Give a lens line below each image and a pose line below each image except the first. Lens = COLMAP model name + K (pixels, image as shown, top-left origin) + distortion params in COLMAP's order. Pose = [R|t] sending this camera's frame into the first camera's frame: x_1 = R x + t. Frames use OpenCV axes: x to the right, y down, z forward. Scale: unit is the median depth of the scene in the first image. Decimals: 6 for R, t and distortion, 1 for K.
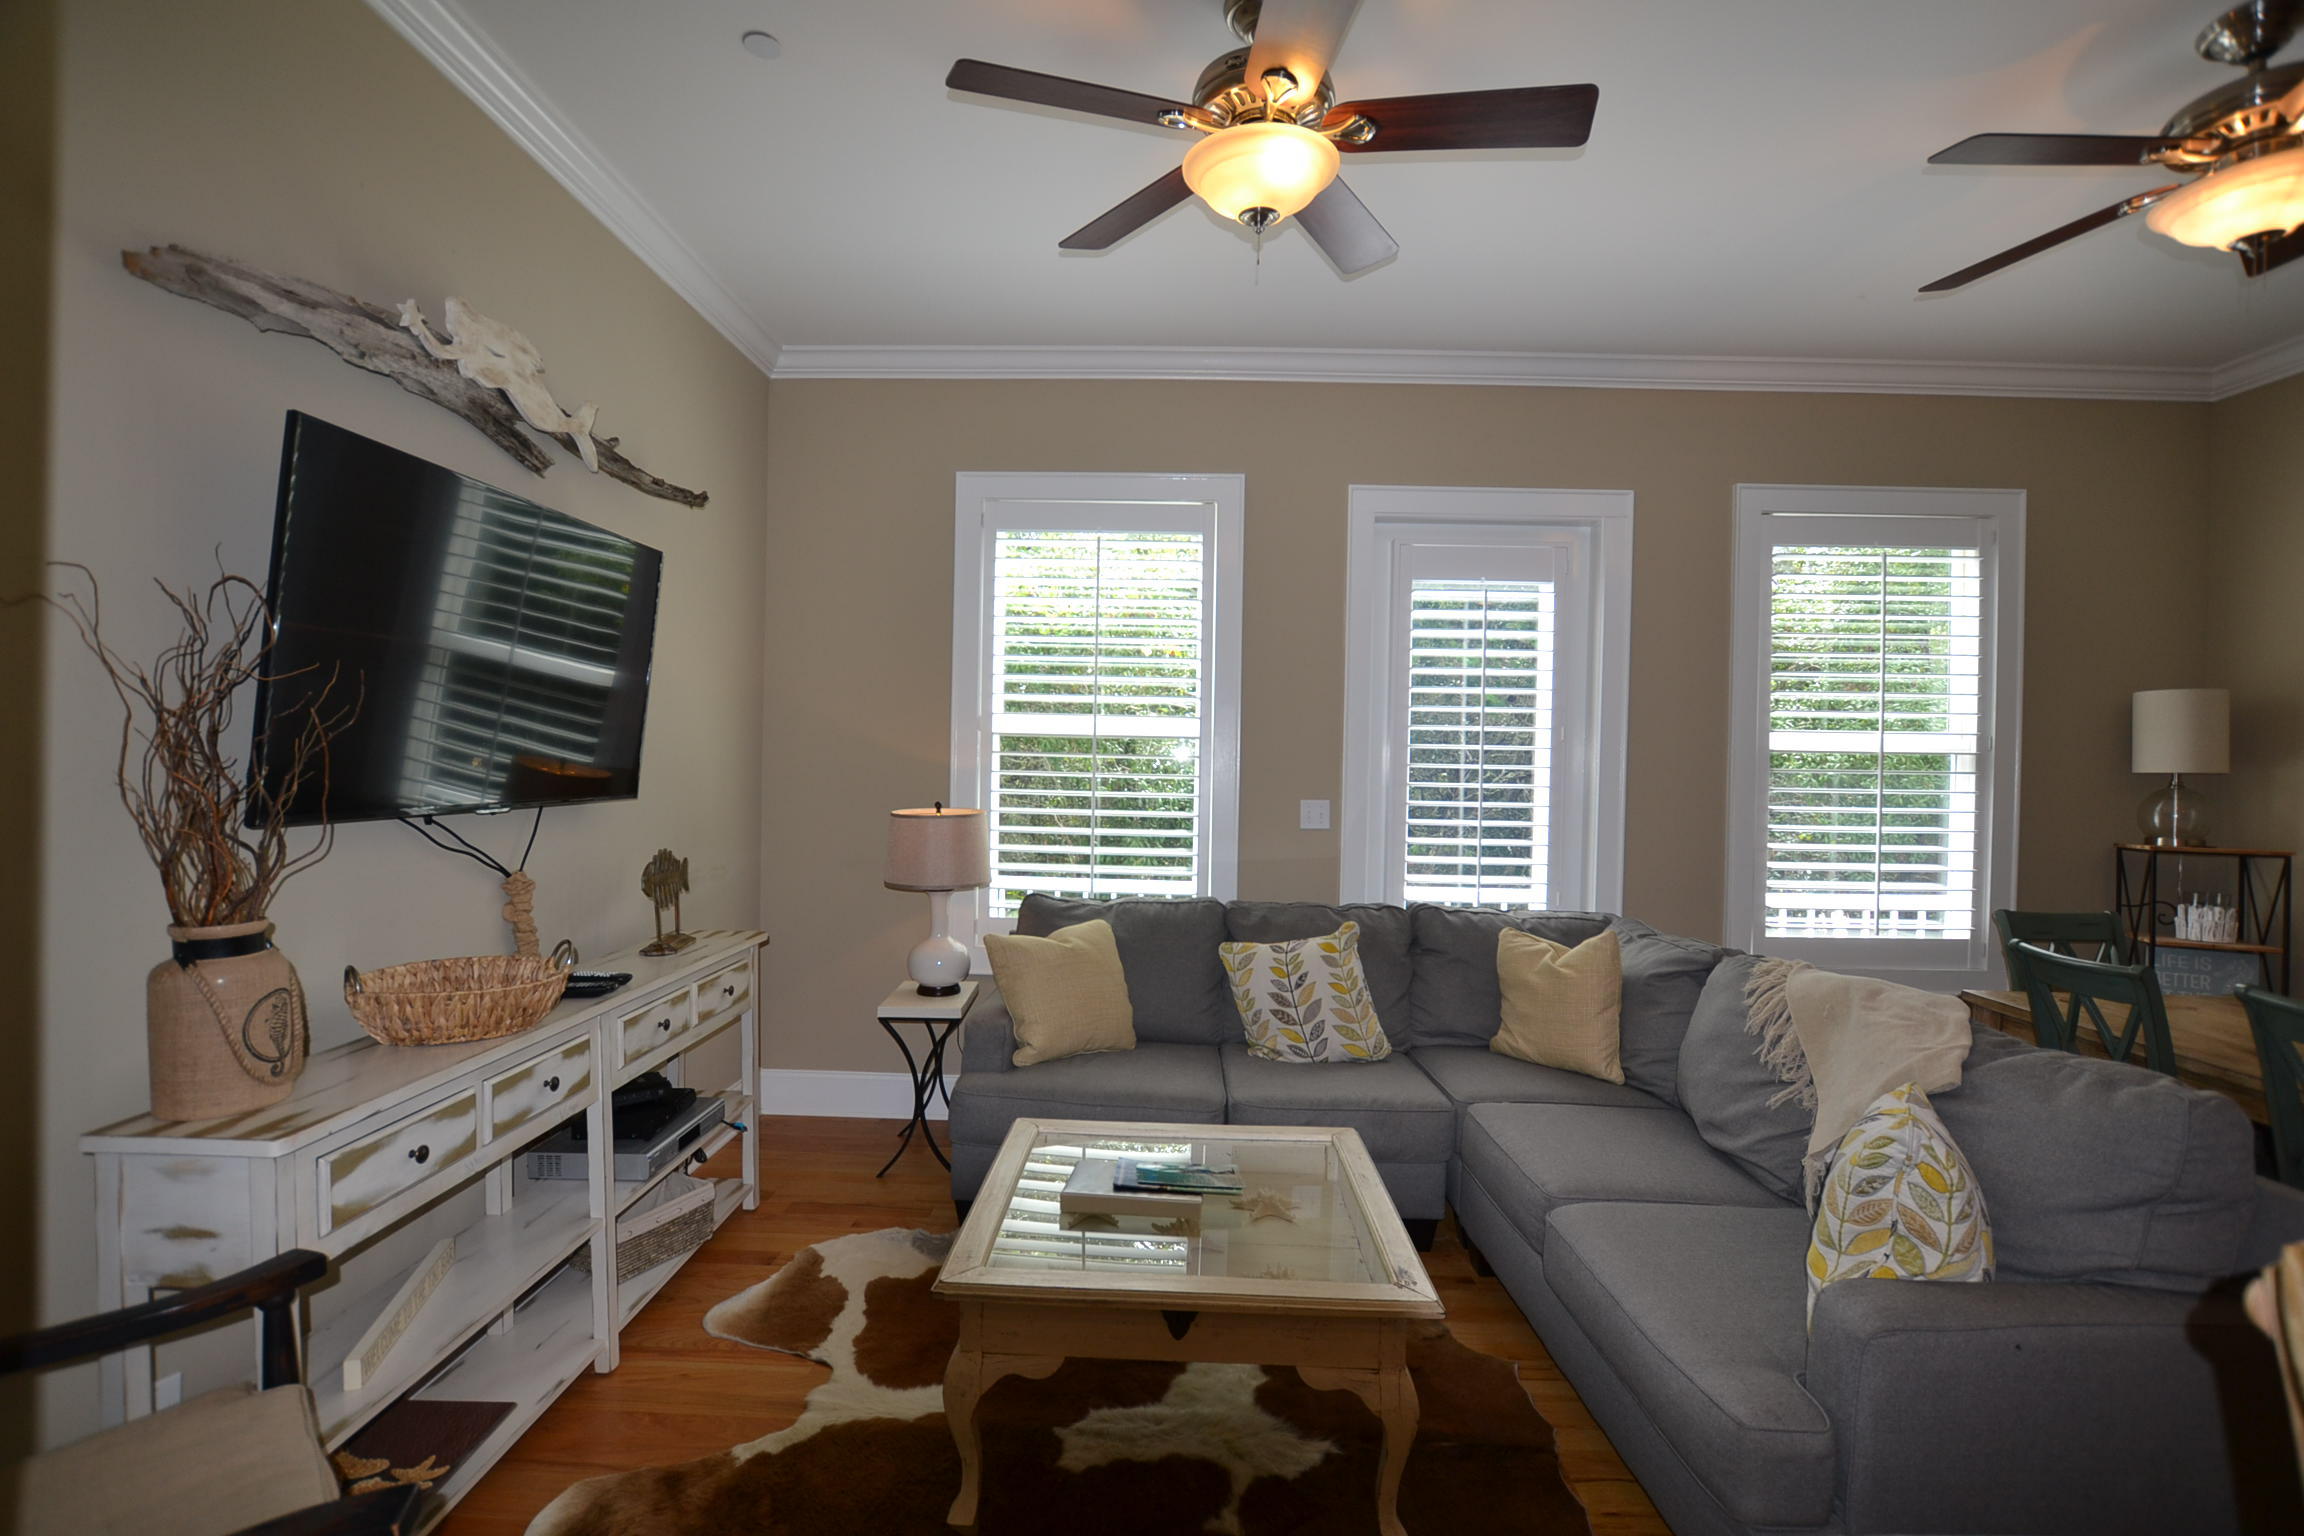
lens RADIAL K [[1032.0, 0, 1131.9], [0, 1032.0, 775.3], [0, 0, 1]] dist [-0.000401, -0.001056]
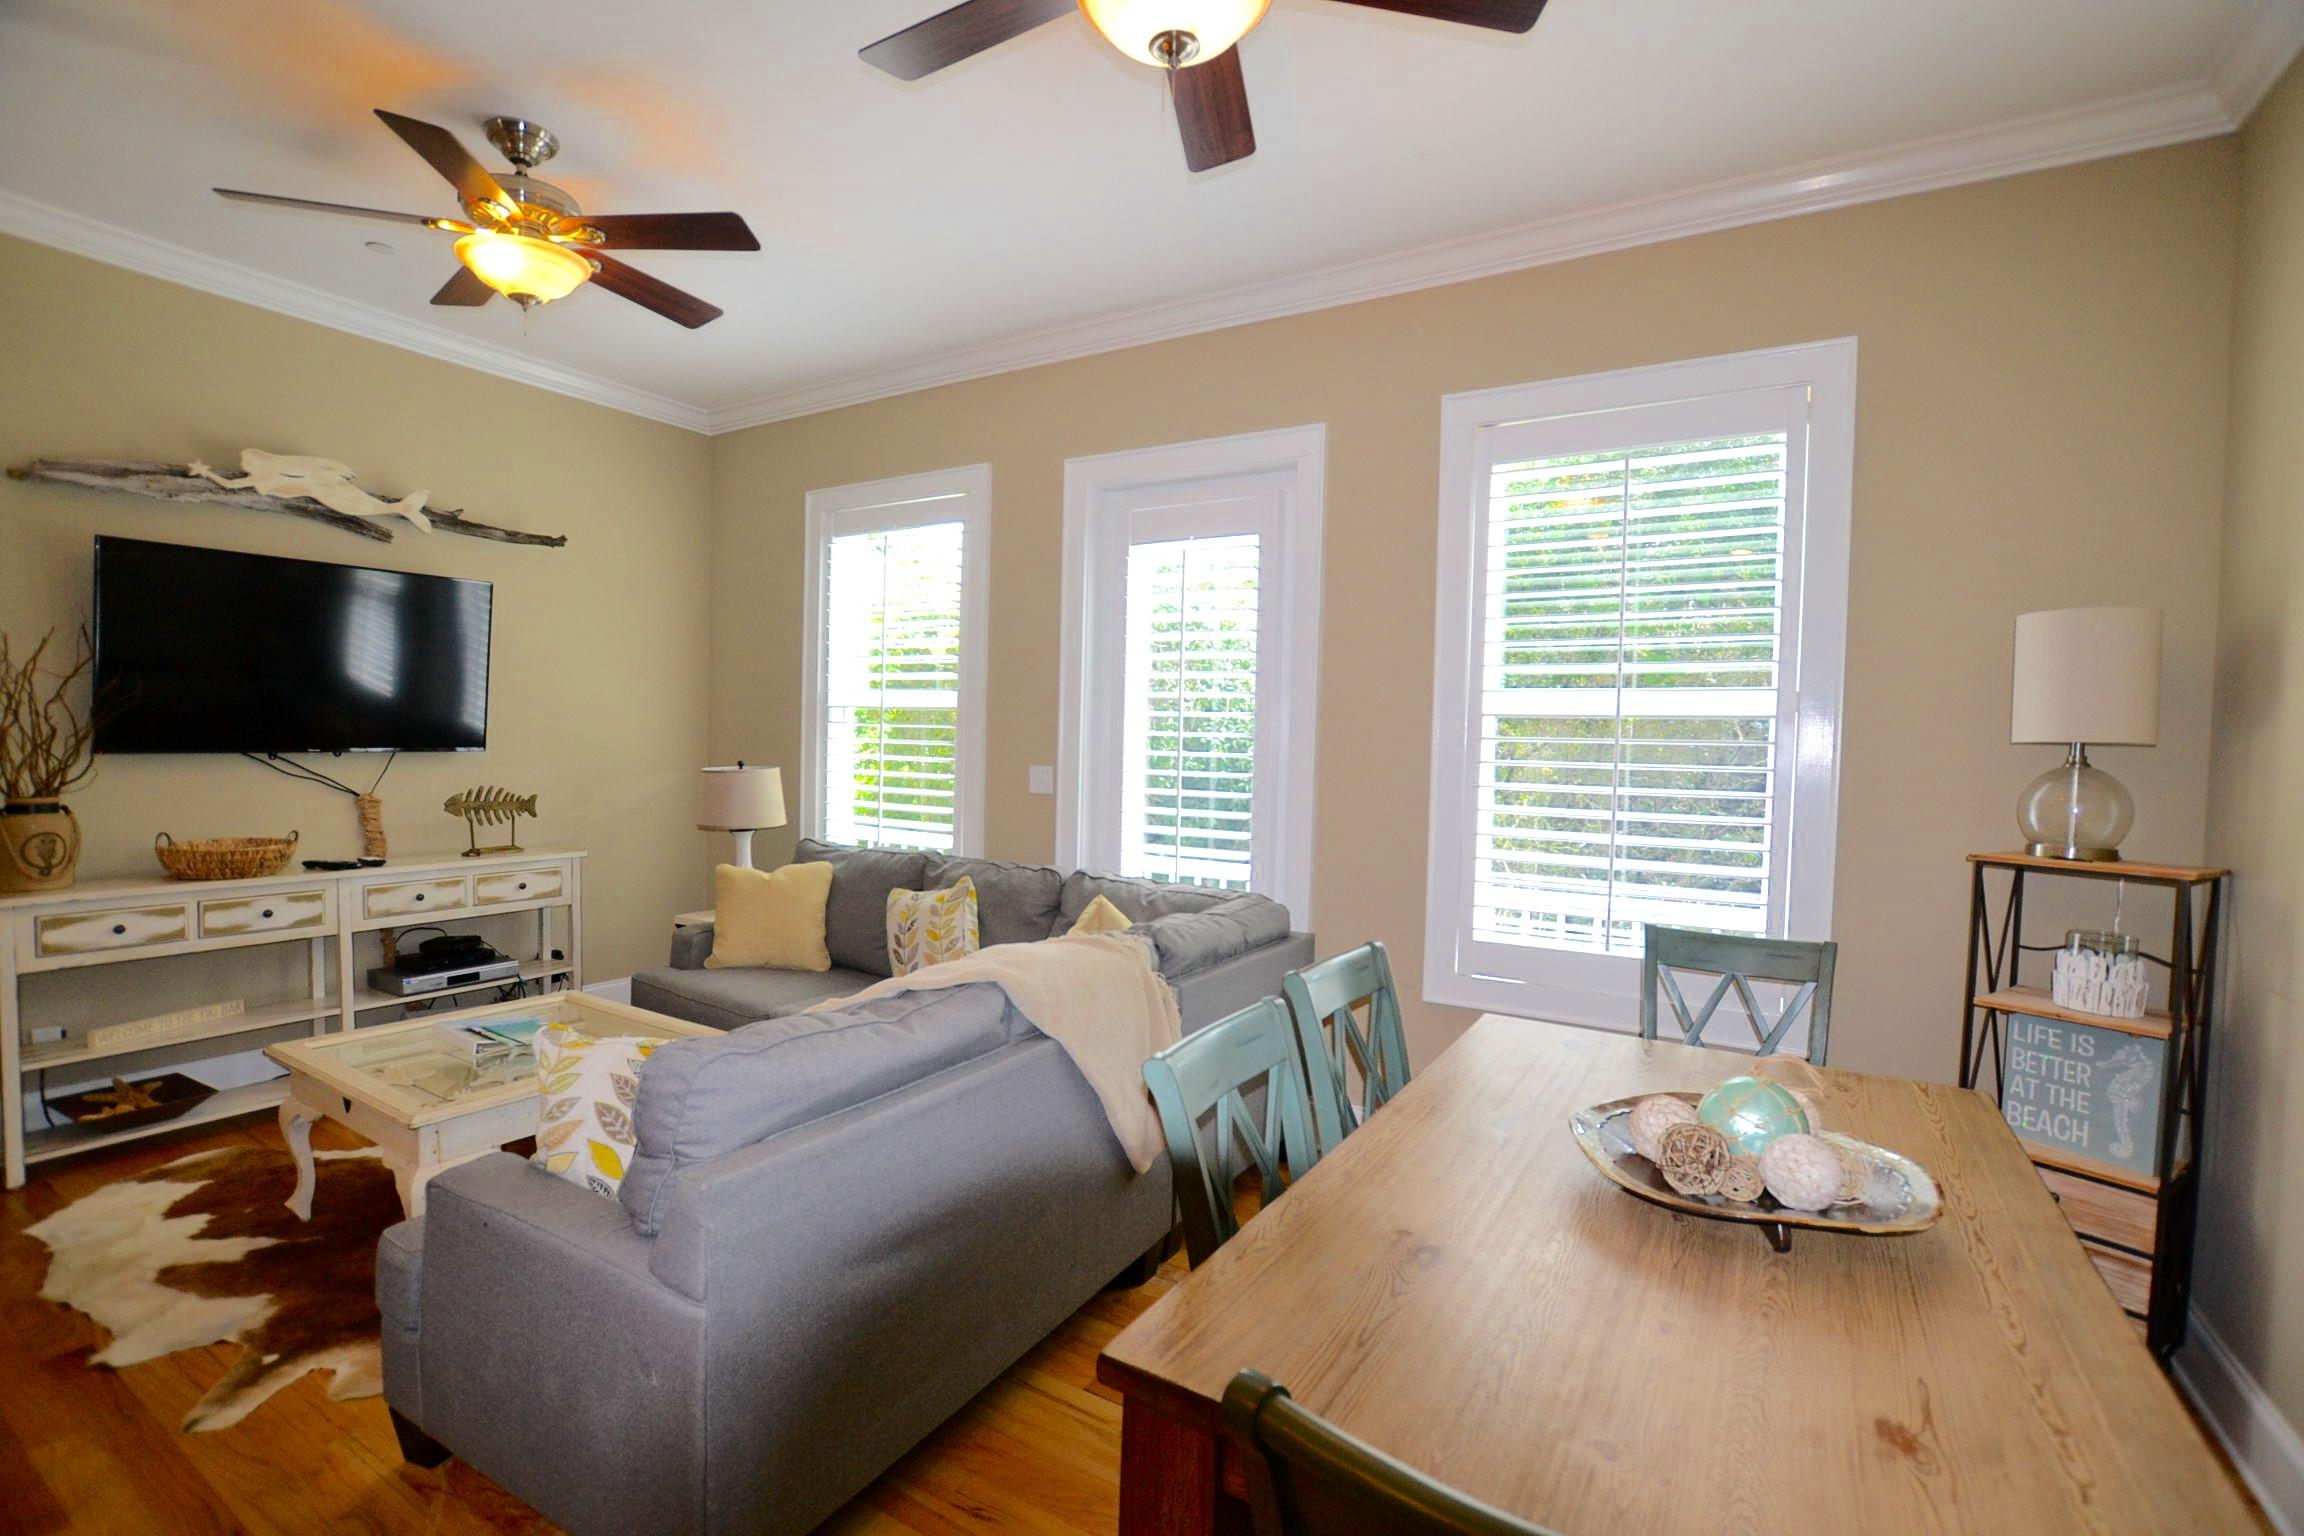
lens RADIAL K [[1032.0, 0, 1105.7], [0, 1032.0, 774.1], [0, 0, 1]] dist [-0.000401, -0.001056]
pose [[0.858624, 0.021200, -0.512168, 0.802408], [-0.013503, 0.999733, 0.018746, 0.012203], [0.512428, -0.009180, 0.858681, 0.143179]]
